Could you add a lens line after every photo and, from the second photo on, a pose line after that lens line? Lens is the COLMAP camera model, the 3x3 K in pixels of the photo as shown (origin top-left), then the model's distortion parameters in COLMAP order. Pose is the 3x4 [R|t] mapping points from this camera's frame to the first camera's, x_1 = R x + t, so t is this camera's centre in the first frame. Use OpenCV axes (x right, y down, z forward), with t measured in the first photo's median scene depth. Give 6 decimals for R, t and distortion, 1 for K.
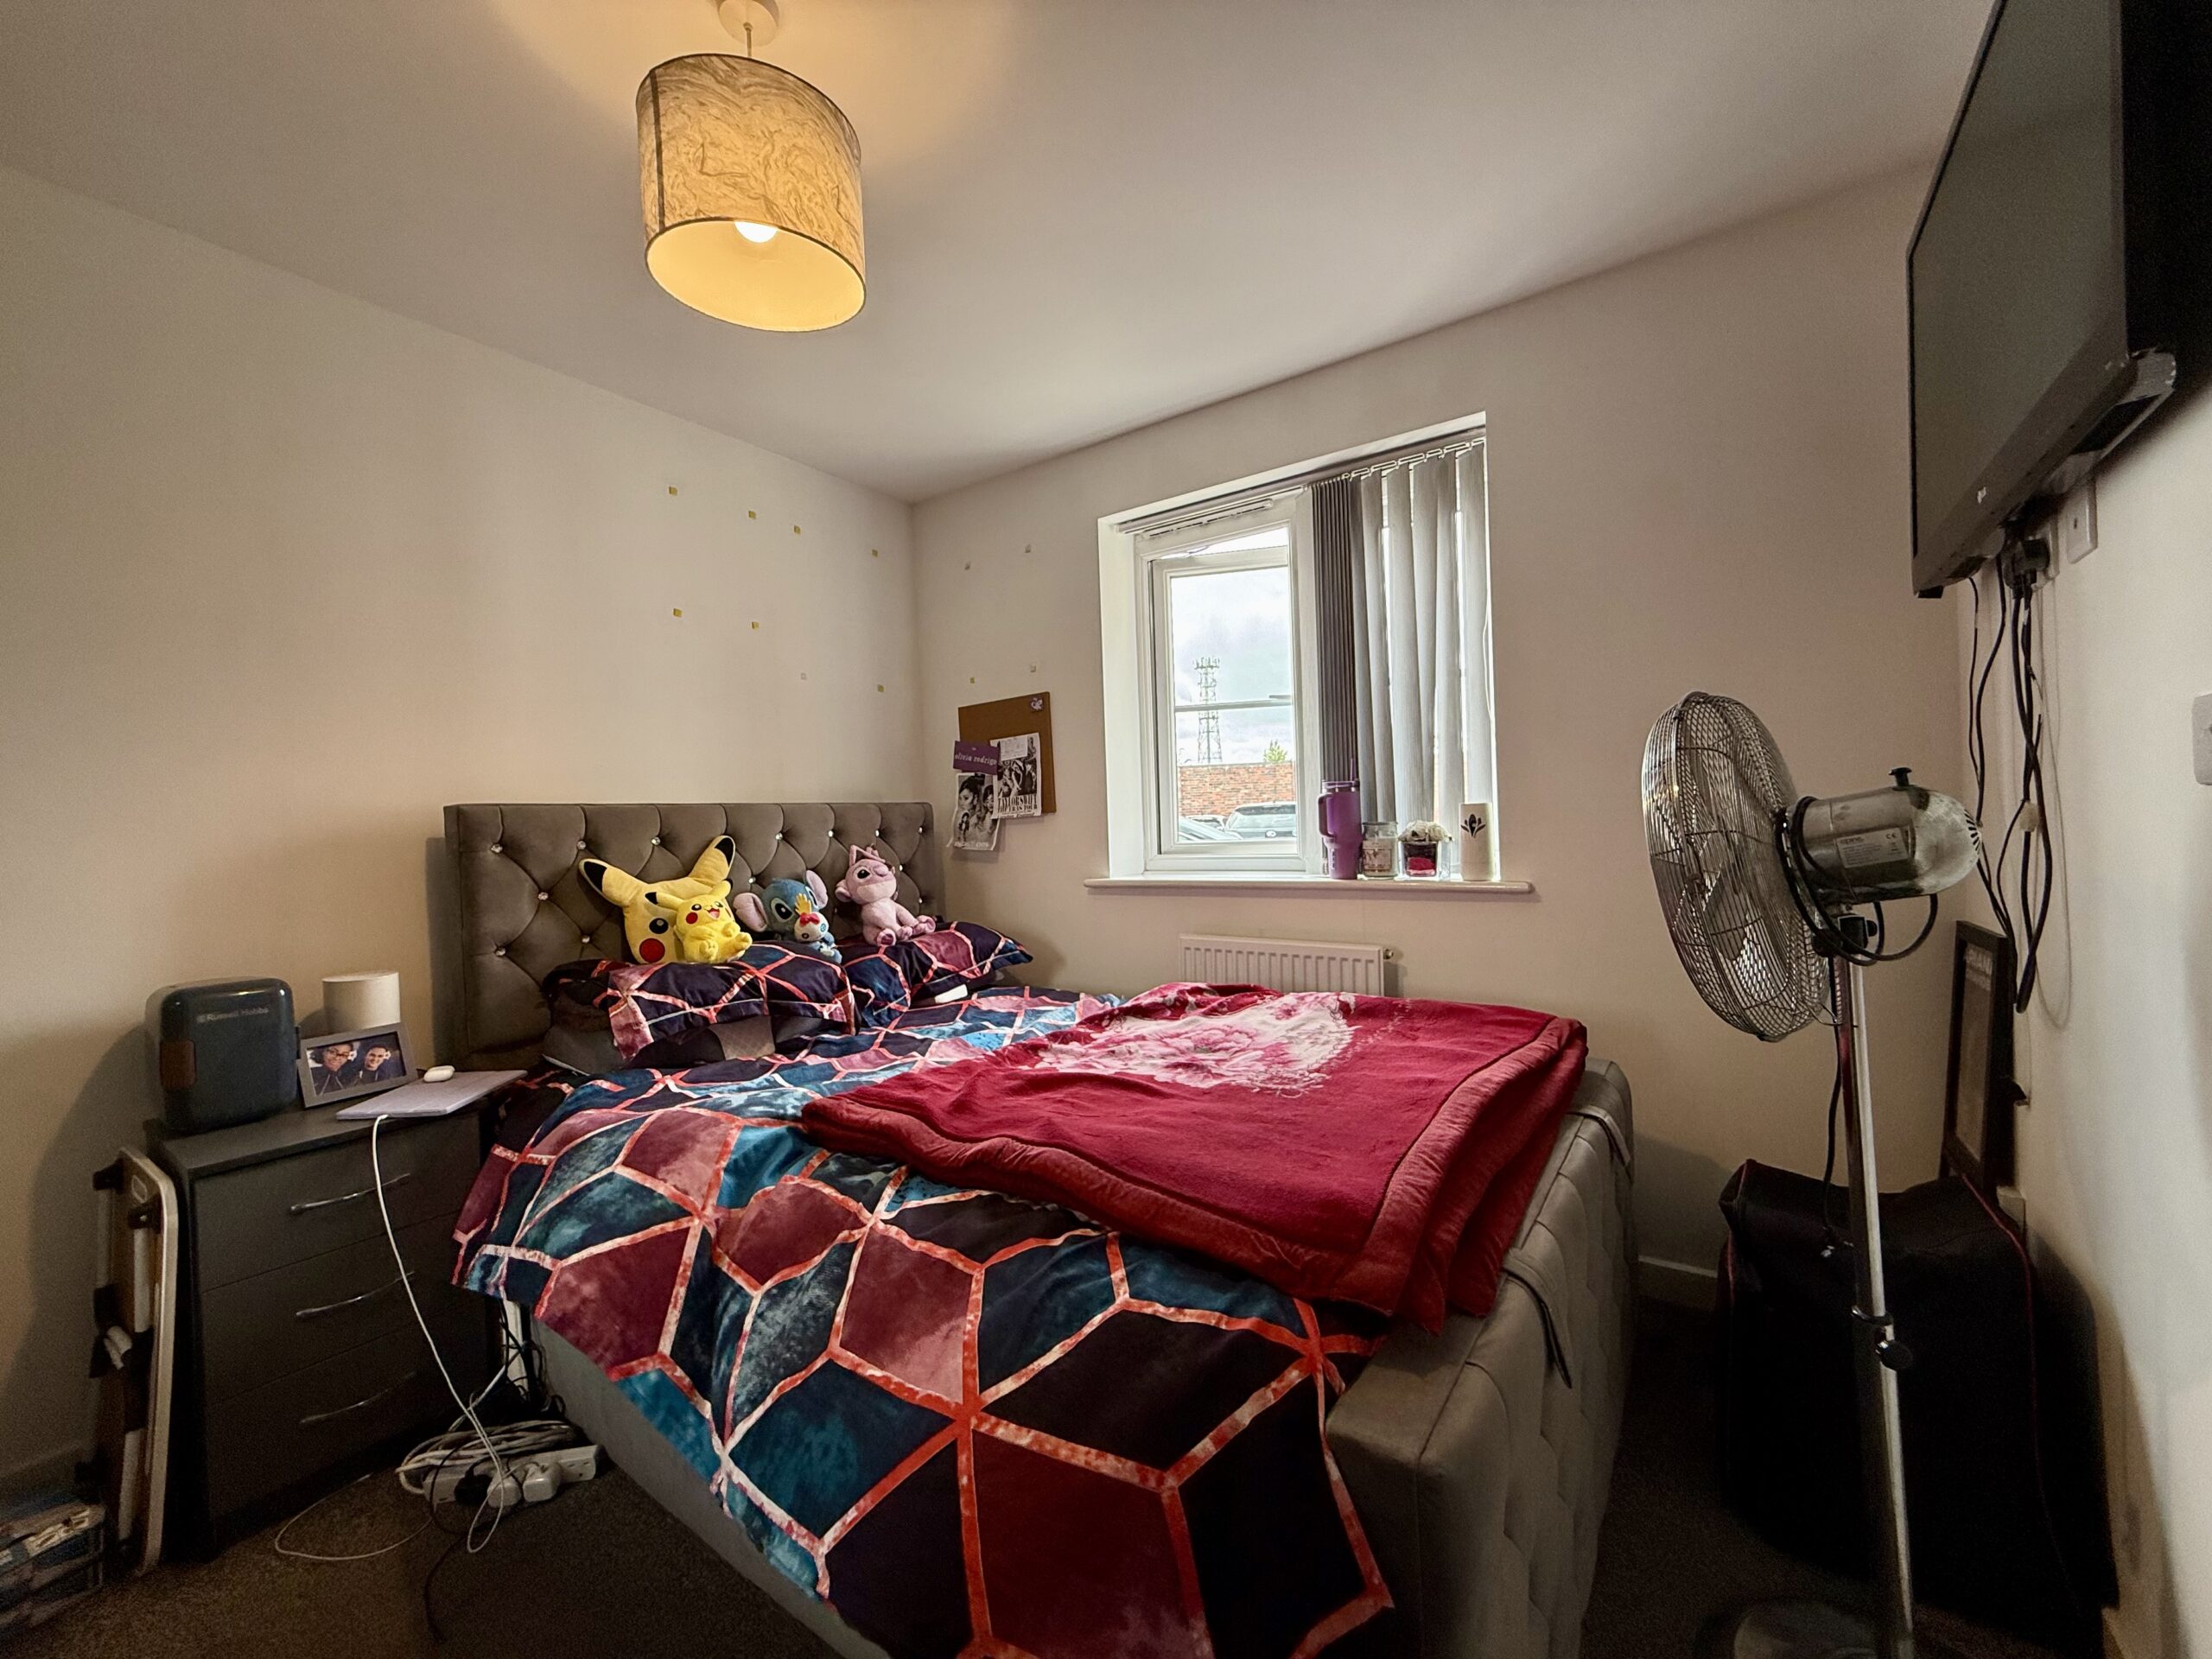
lens RADIAL K [[878.2, 0, 1103.4], [0, 878.2, 831.7], [0, 0, 1]] dist [0.000771, 0.000429]
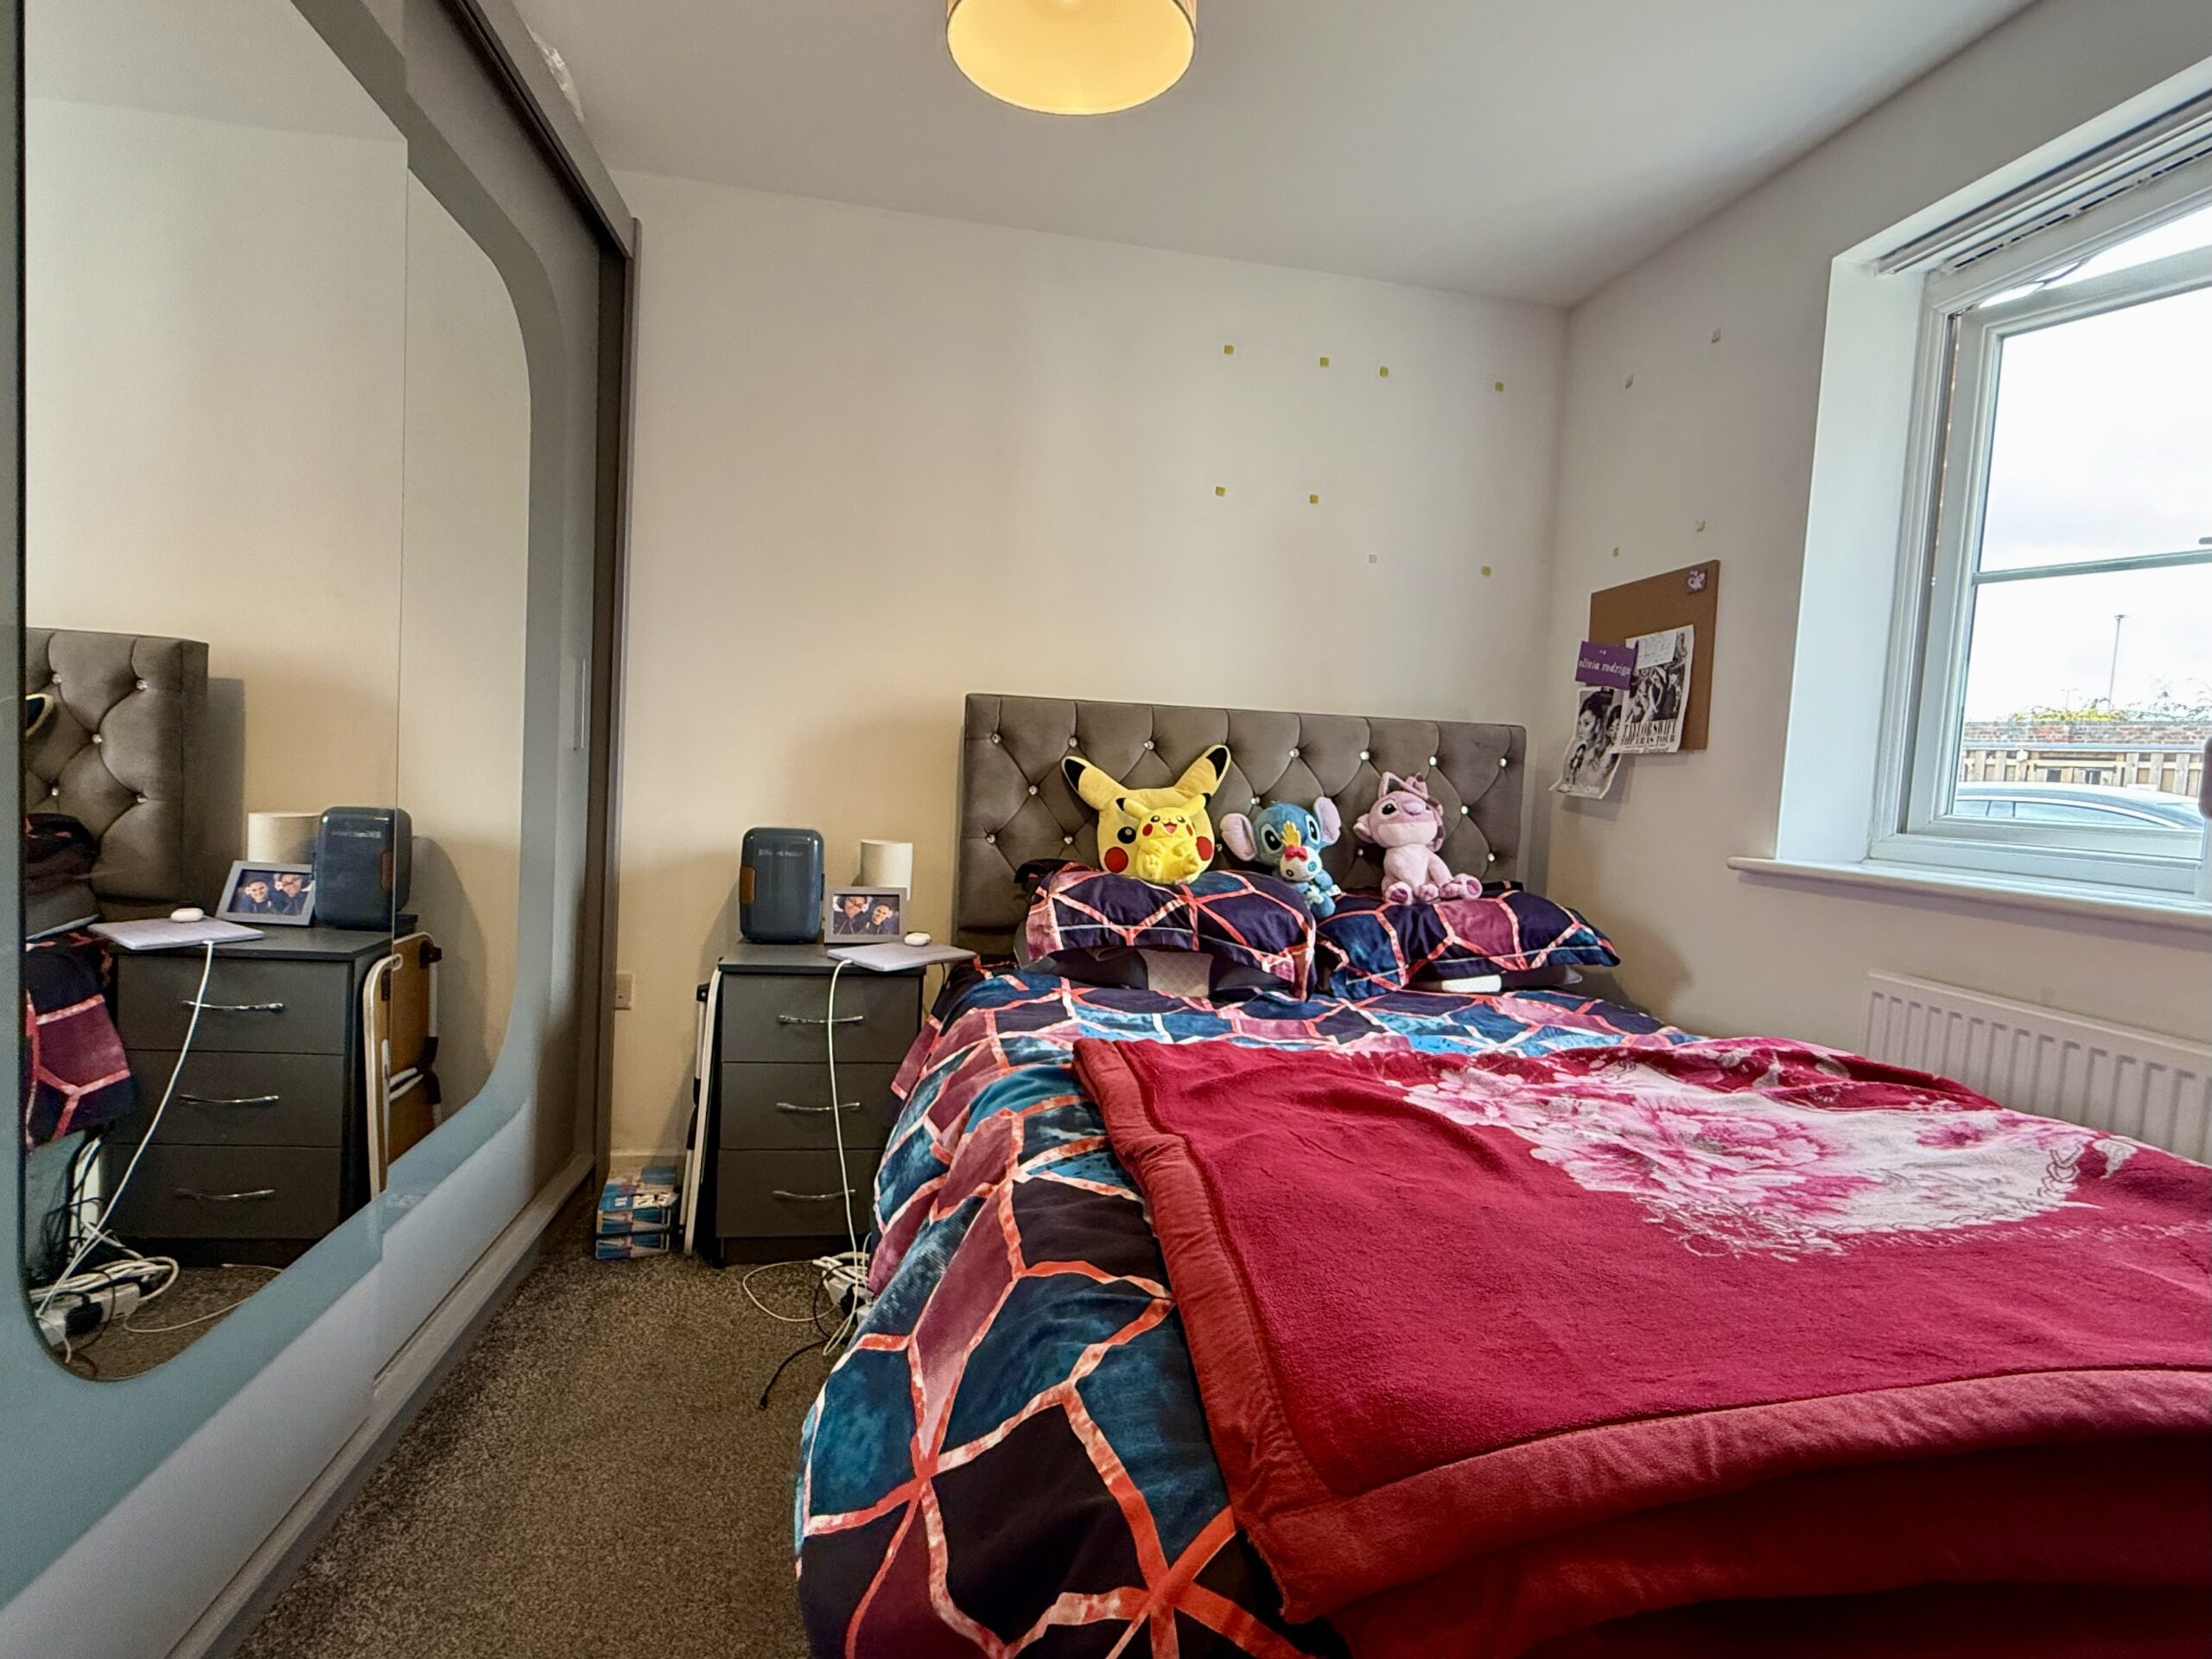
lens RADIAL K [[1064.5, 0, 1108.1], [0, 1064.5, 830.9], [0, 0, 1]] dist [0.001407, -0.000873]
pose [[0.709114, 0.114674, -0.695707, 0.264977], [-0.081510, 0.993403, 0.080664, 0.014750], [0.700367, -0.000493, 0.713783, 0.192712]]
